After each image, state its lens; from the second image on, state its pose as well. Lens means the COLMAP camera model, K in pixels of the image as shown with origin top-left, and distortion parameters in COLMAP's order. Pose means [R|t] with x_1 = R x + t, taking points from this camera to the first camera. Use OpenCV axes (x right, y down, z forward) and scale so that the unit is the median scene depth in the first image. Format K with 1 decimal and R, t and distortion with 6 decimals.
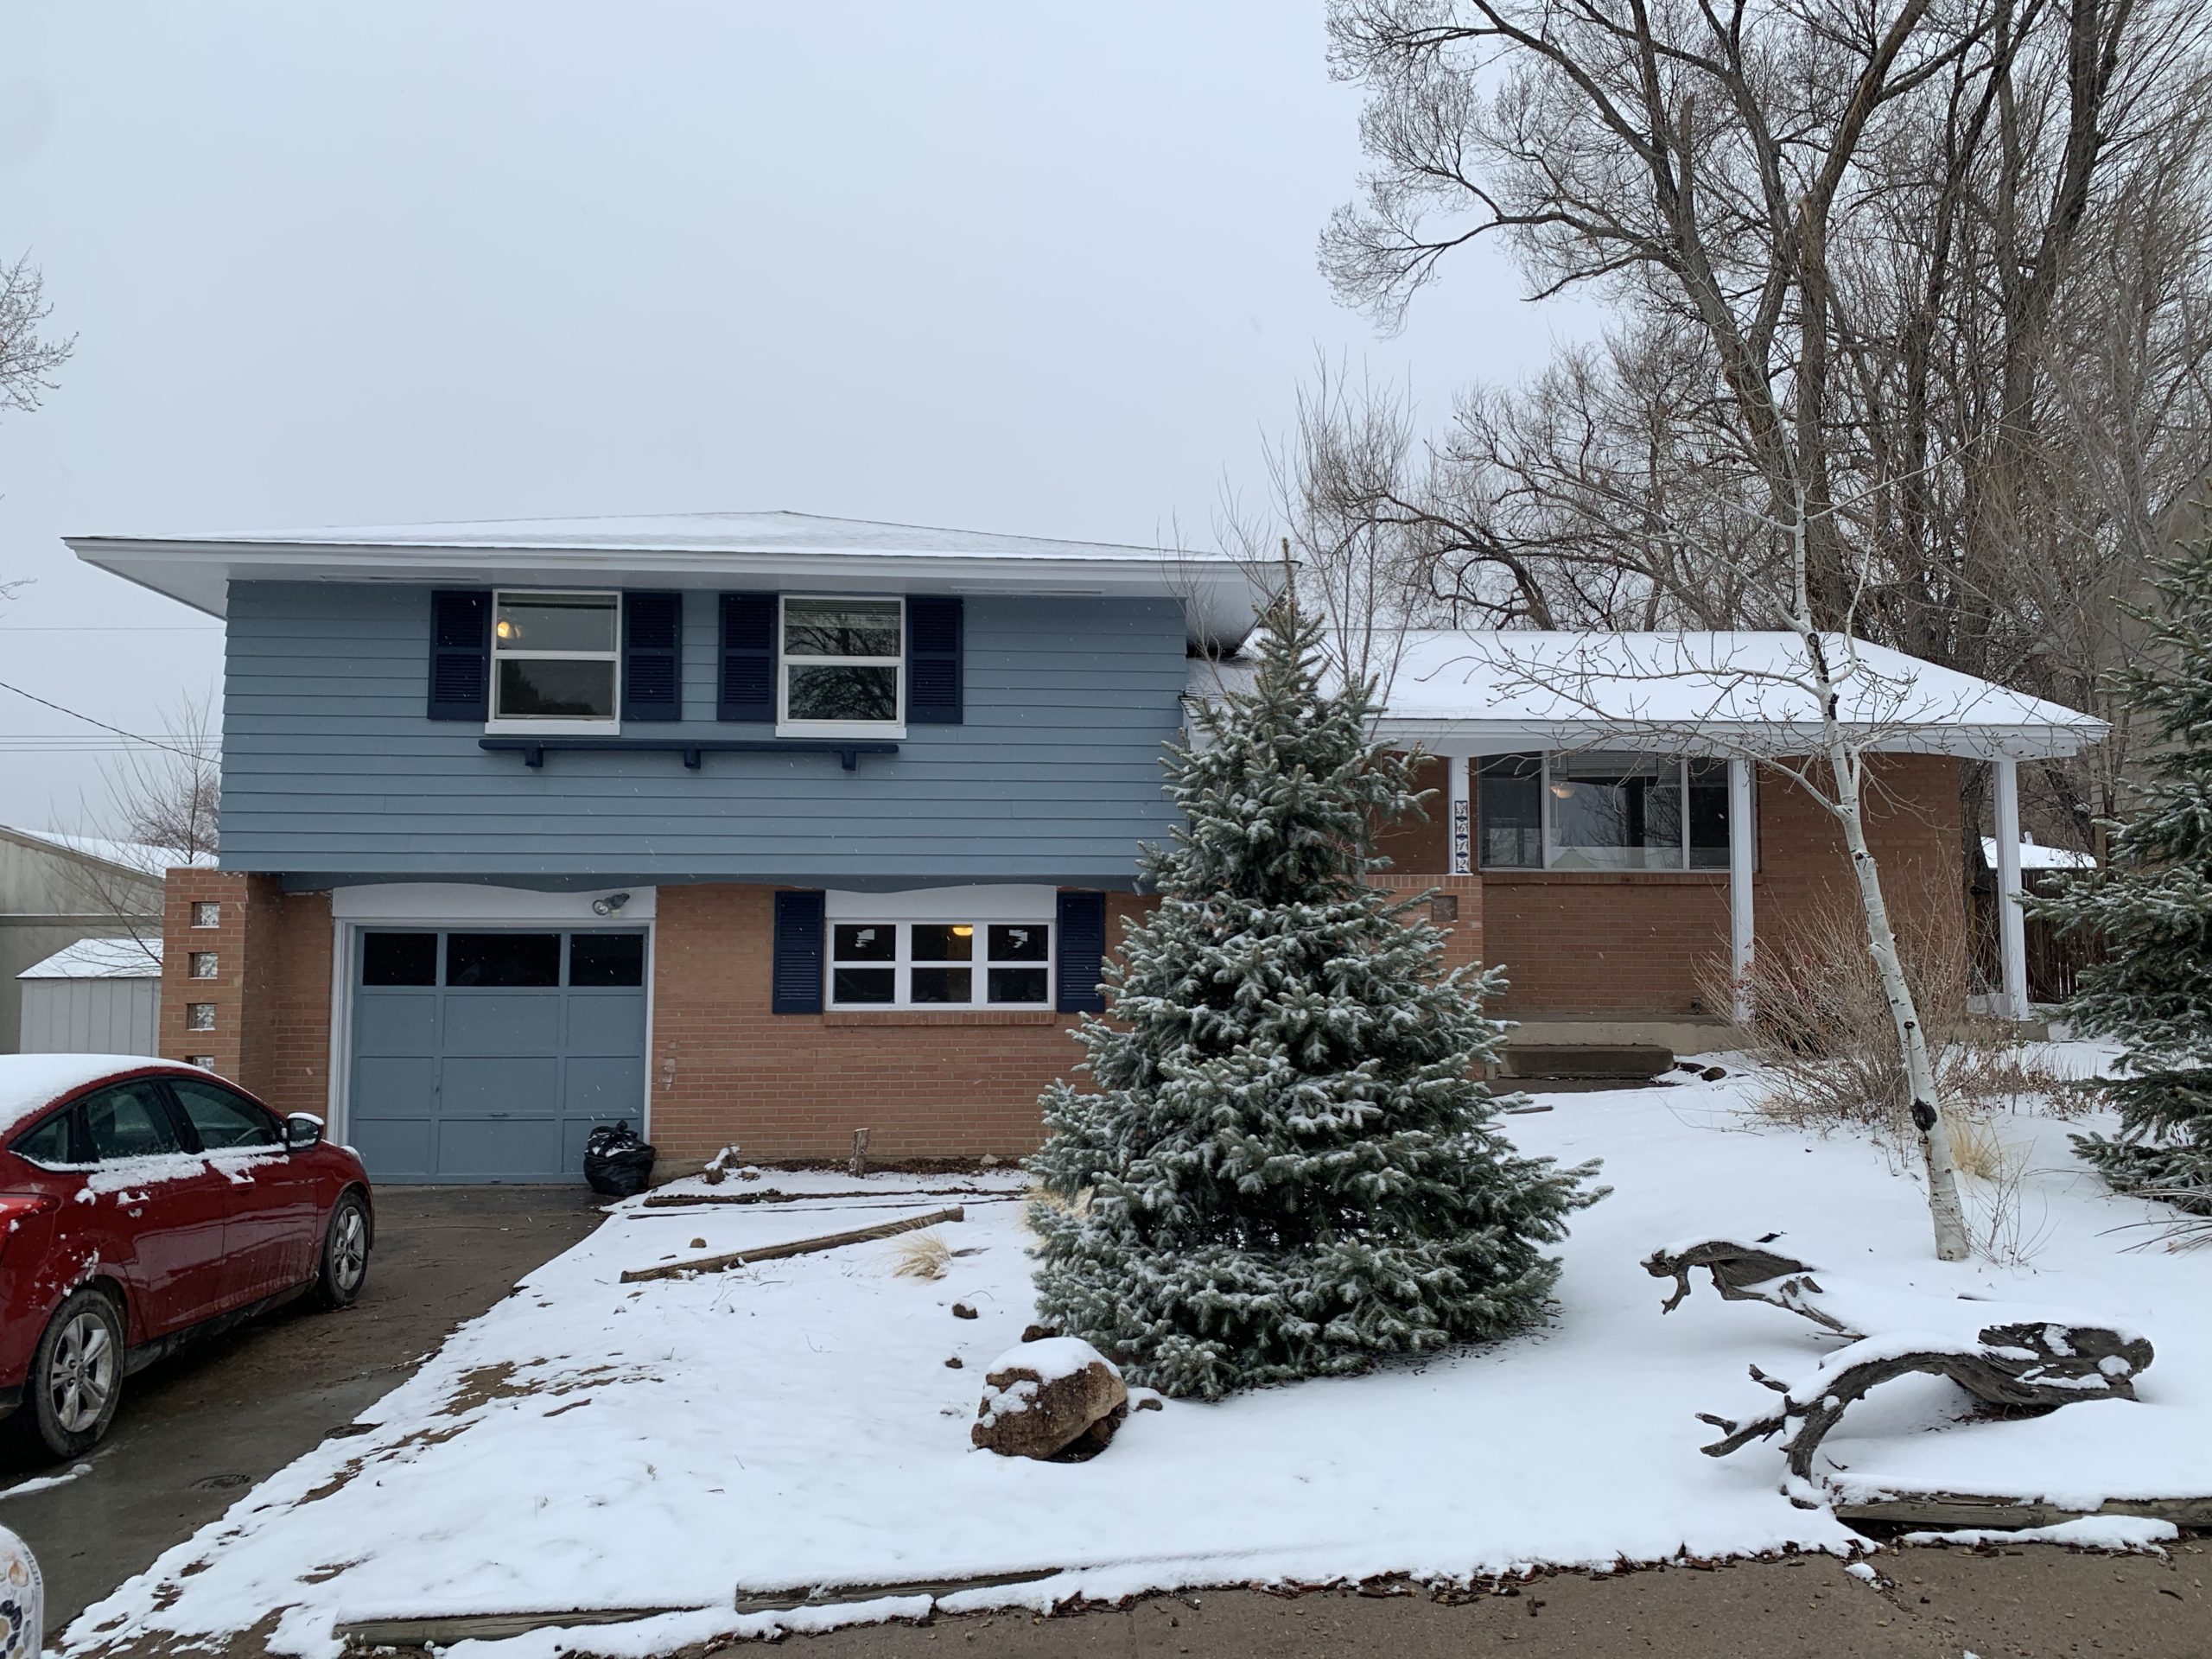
lens RADIAL K [[1675.9, 0, 1119.7], [0, 1675.9, 840.7], [0, 0, 1]] dist [0.023765, -0.014067]
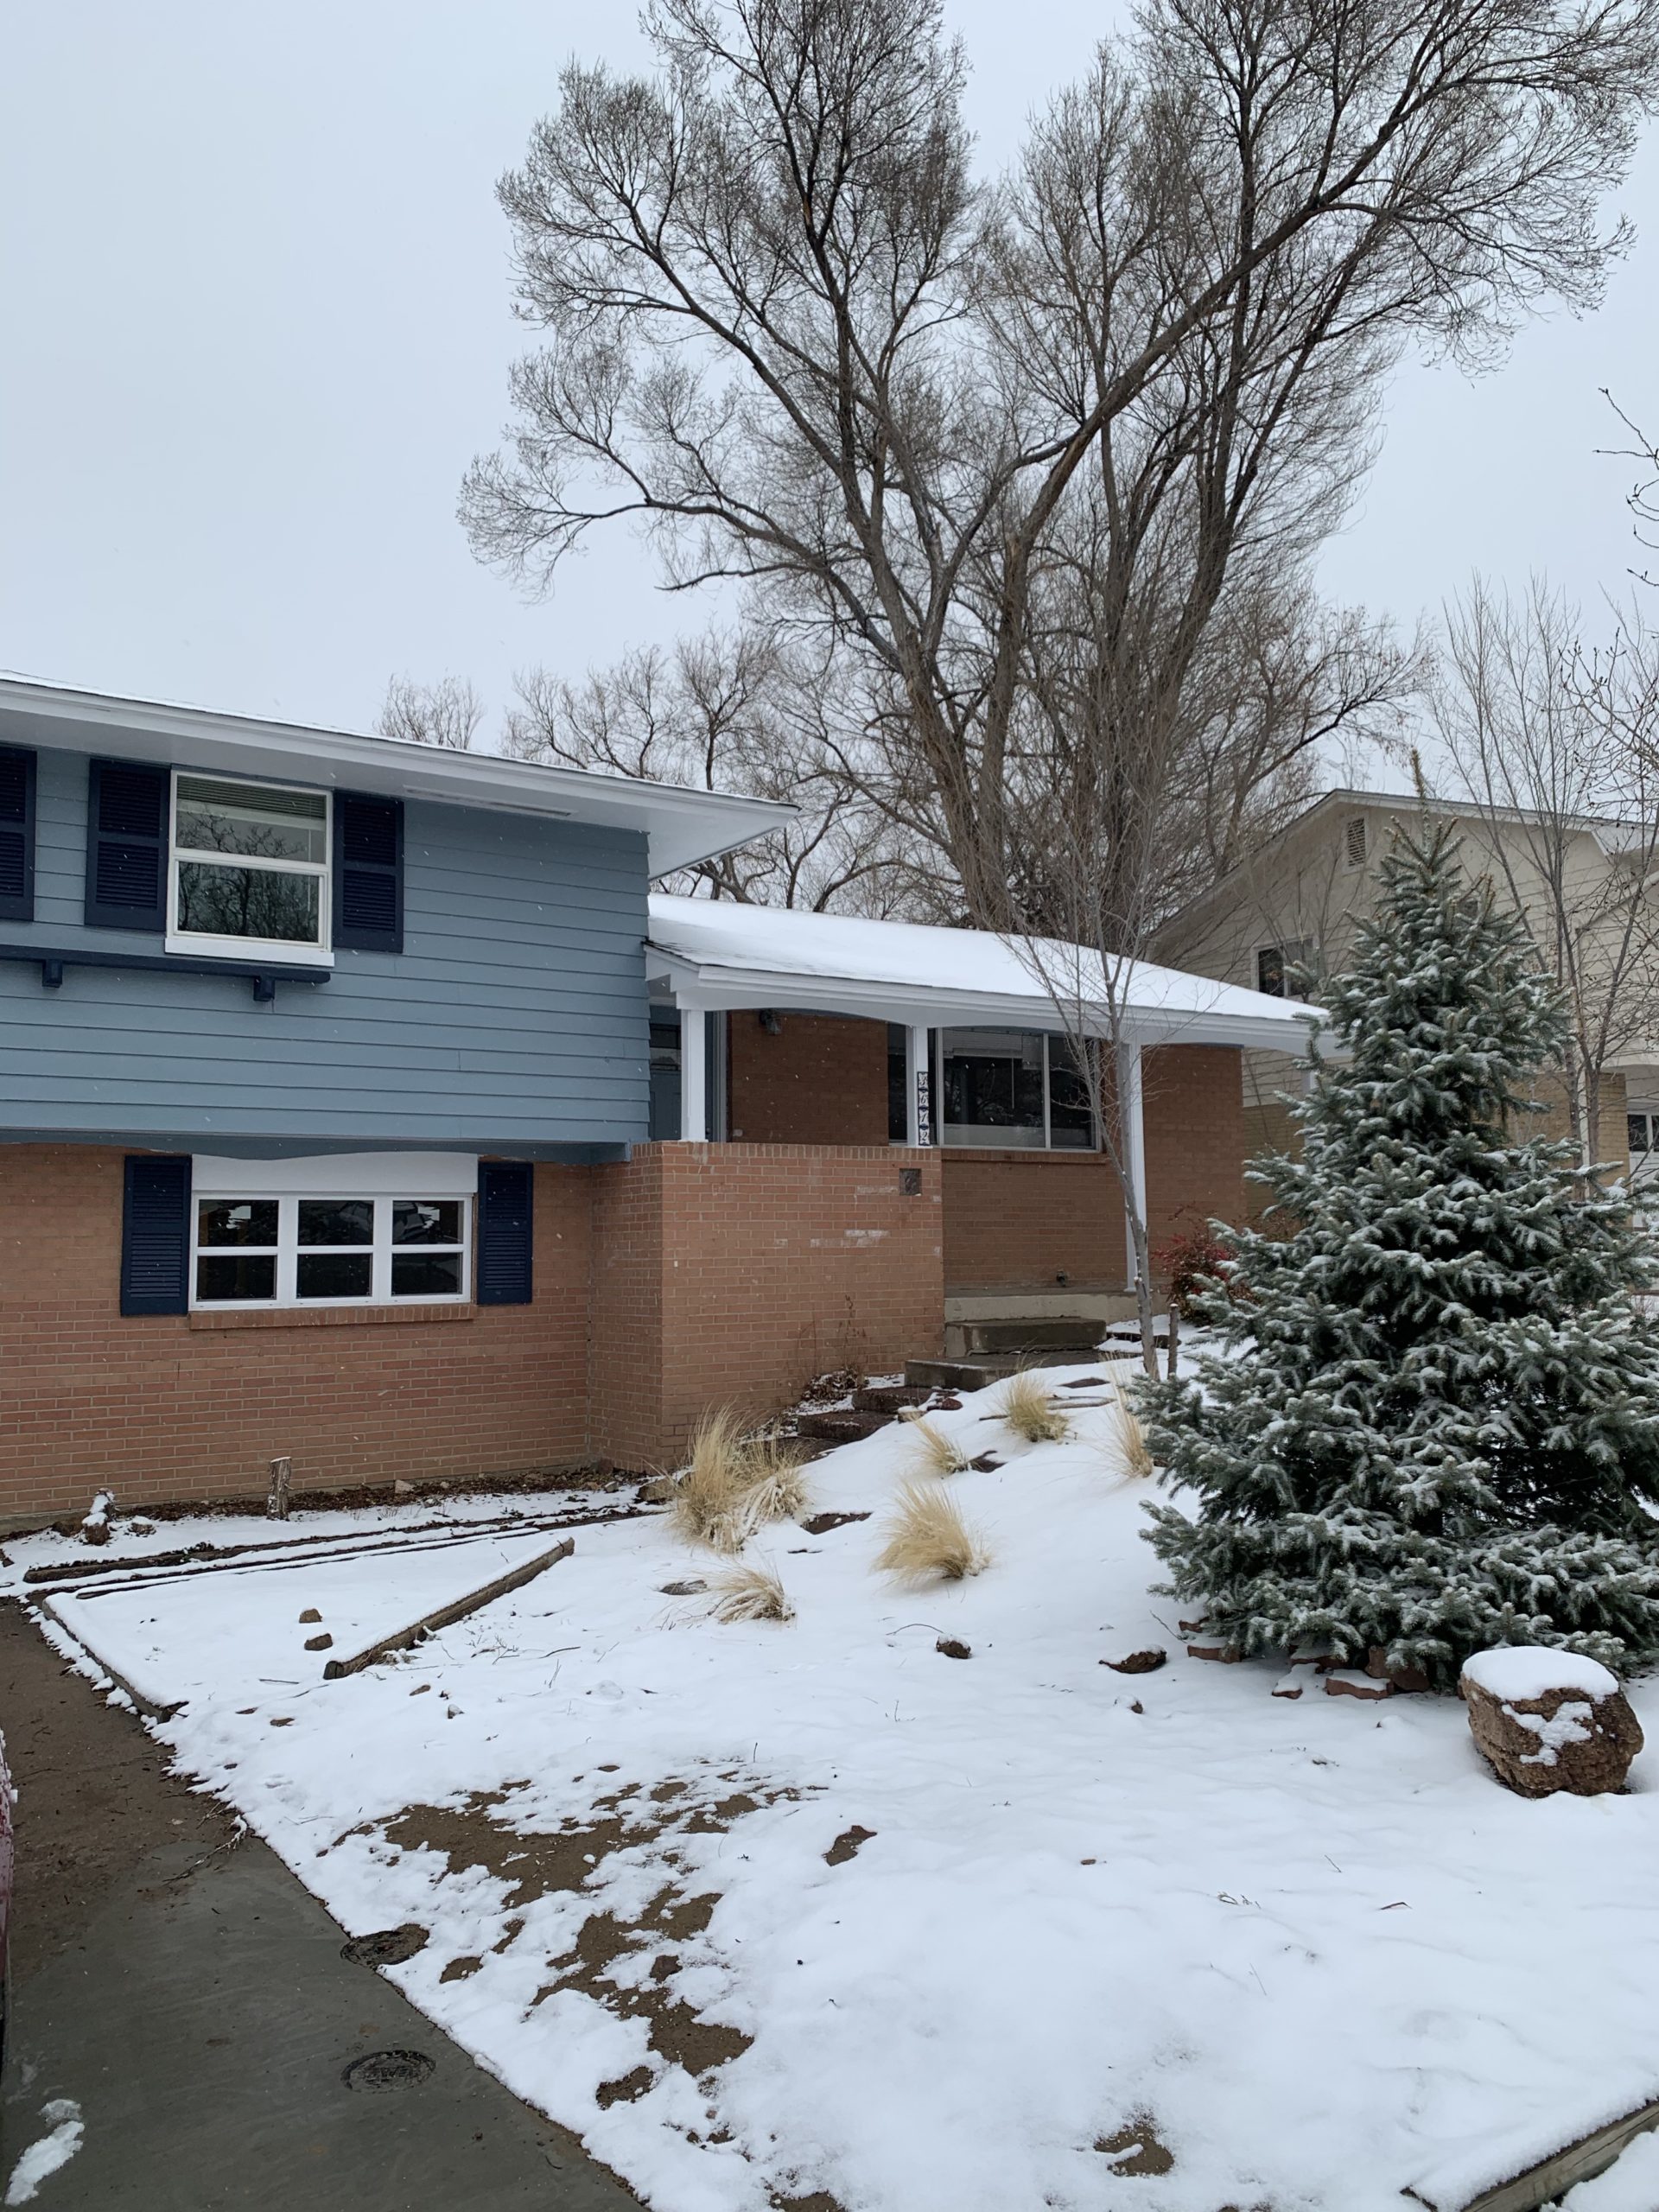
lens RADIAL K [[1682.9, 0, 831.9], [0, 1682.9, 1098.5], [0, 0, 1]] dist [0.045325, -0.036391]
pose [[0.873716, 0.034232, 0.485231, -0.312933], [-0.020988, 0.999245, -0.032702, 0.023875], [-0.485984, 0.018388, 0.873774, 0.174956]]
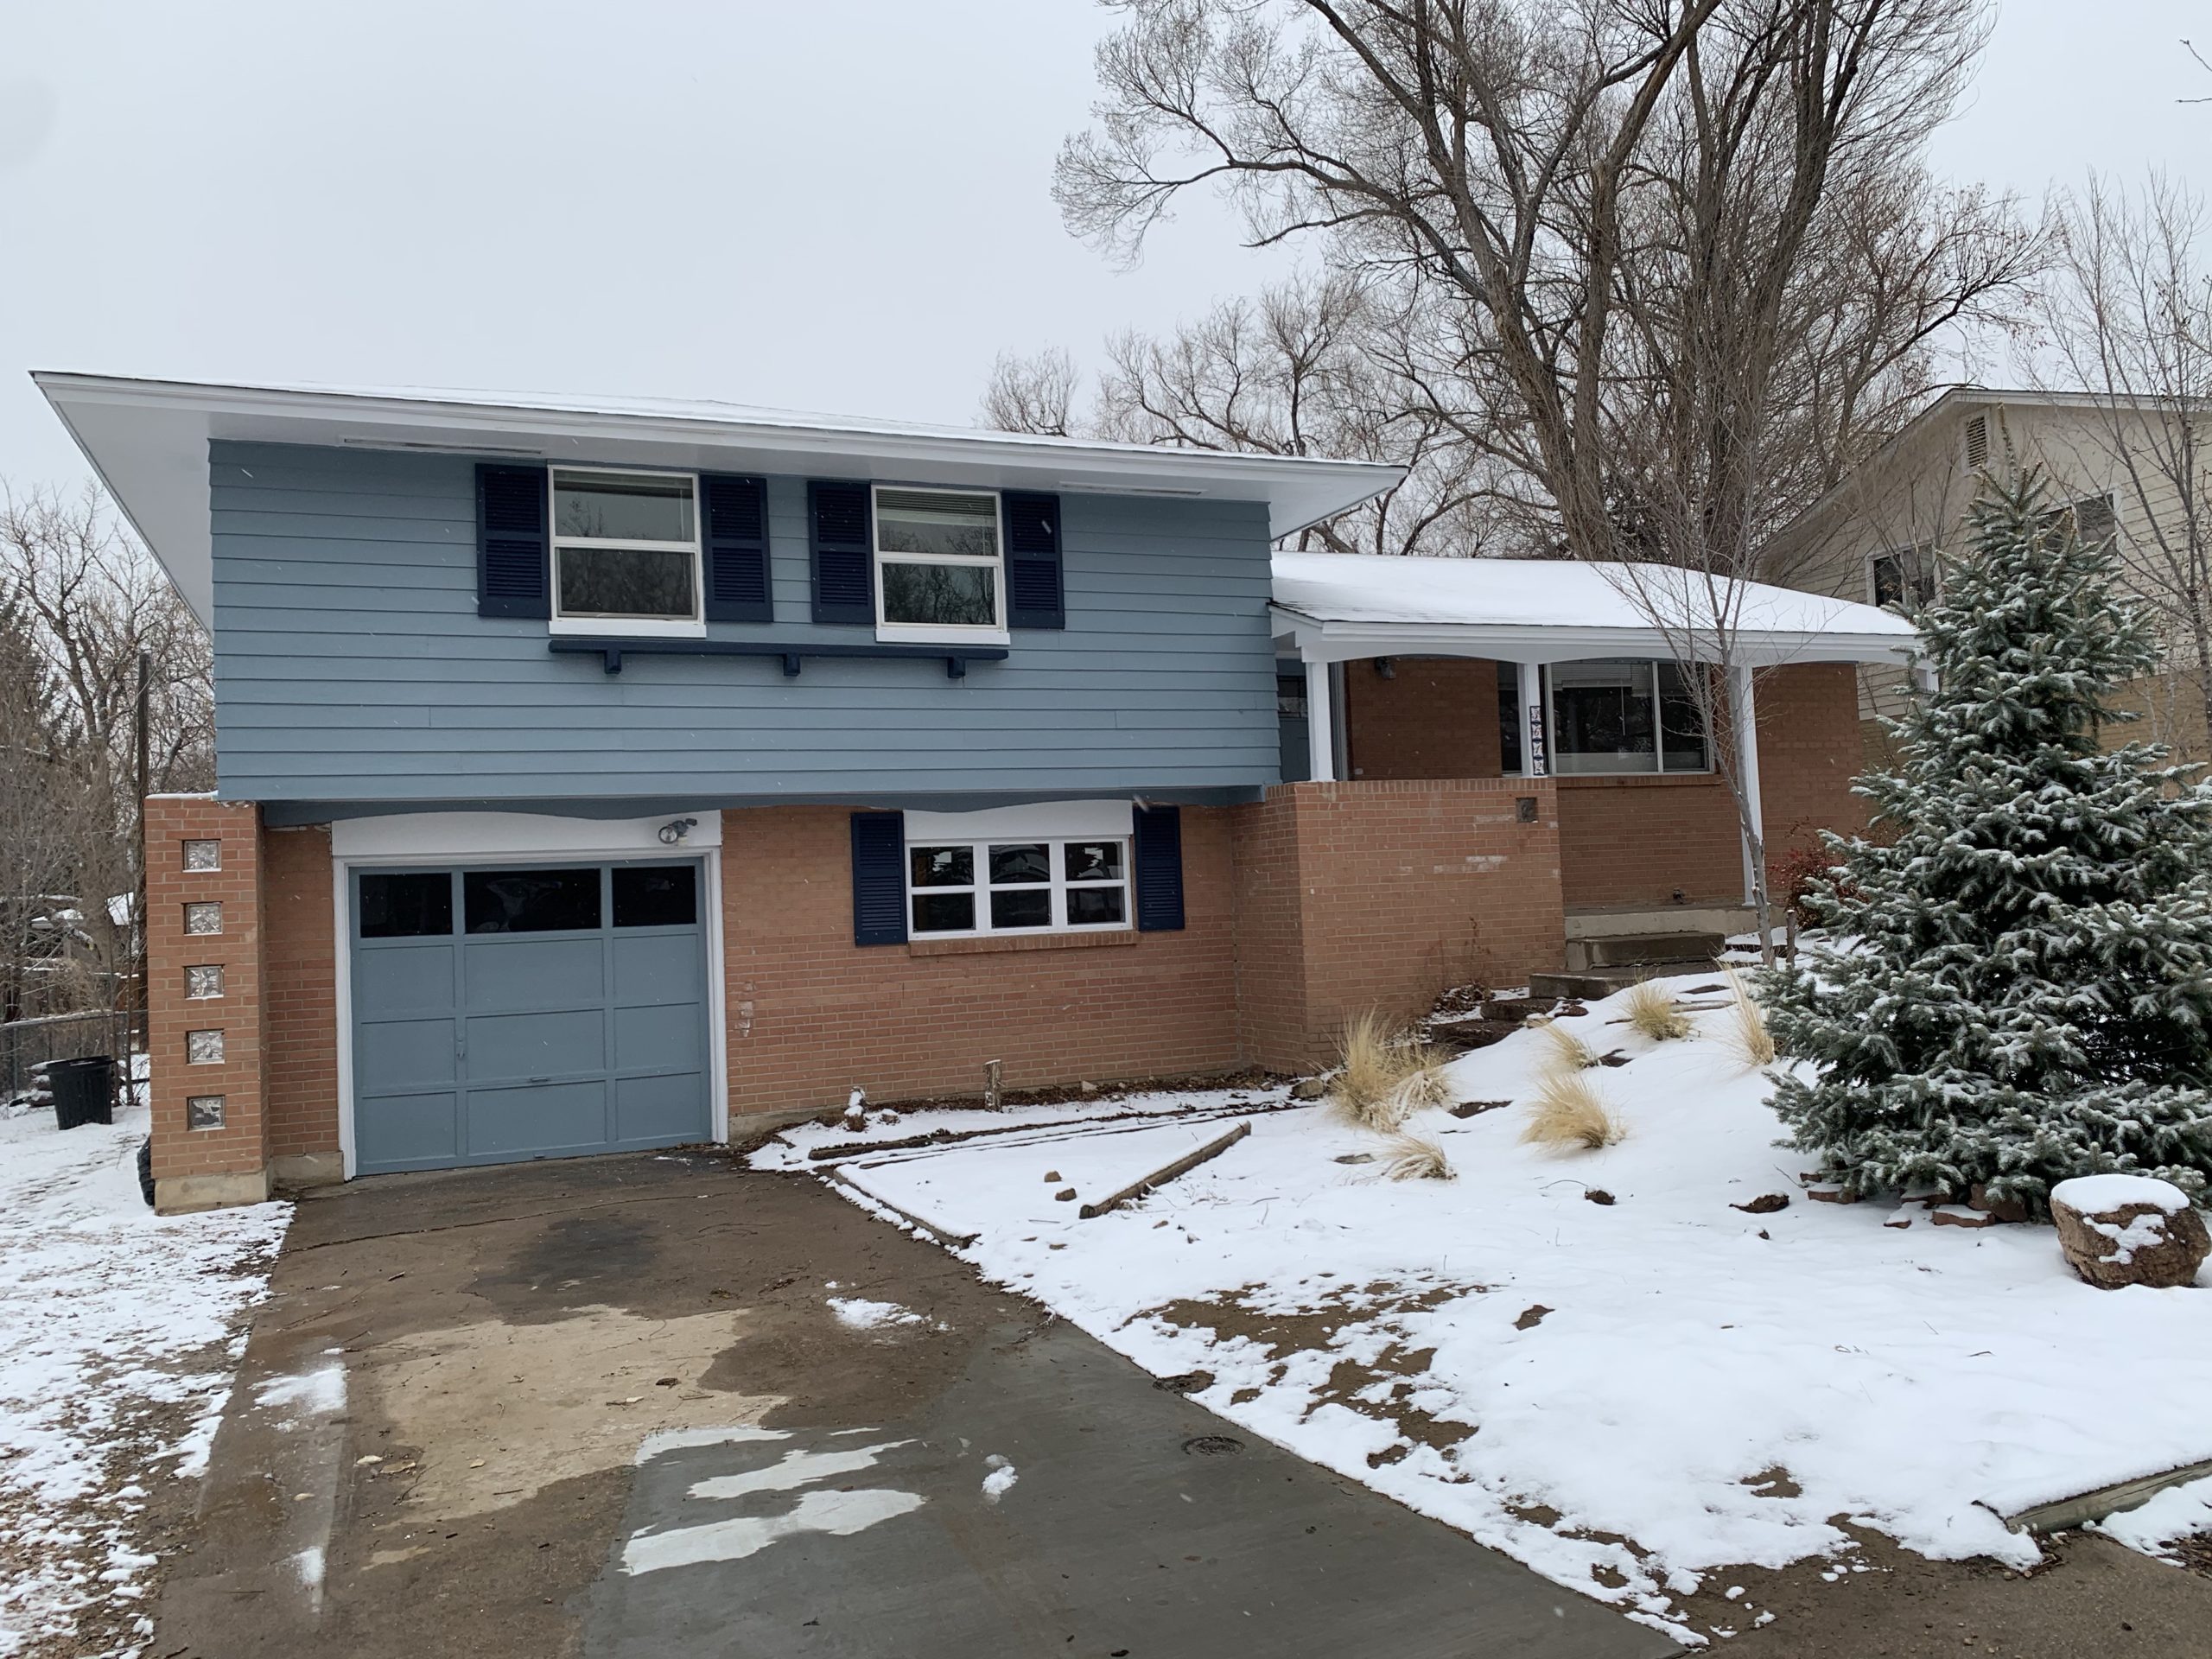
lens RADIAL K [[1662.3, 0, 1106.0], [0, 1662.3, 829.5], [0, 0, 1]] dist [0.068896, -0.091275]
pose [[0.948542, -0.029394, 0.315283, -0.375927], [0.023067, 0.999451, 0.023780, 0.021832], [-0.315809, -0.015284, 0.948700, 0.099343]]
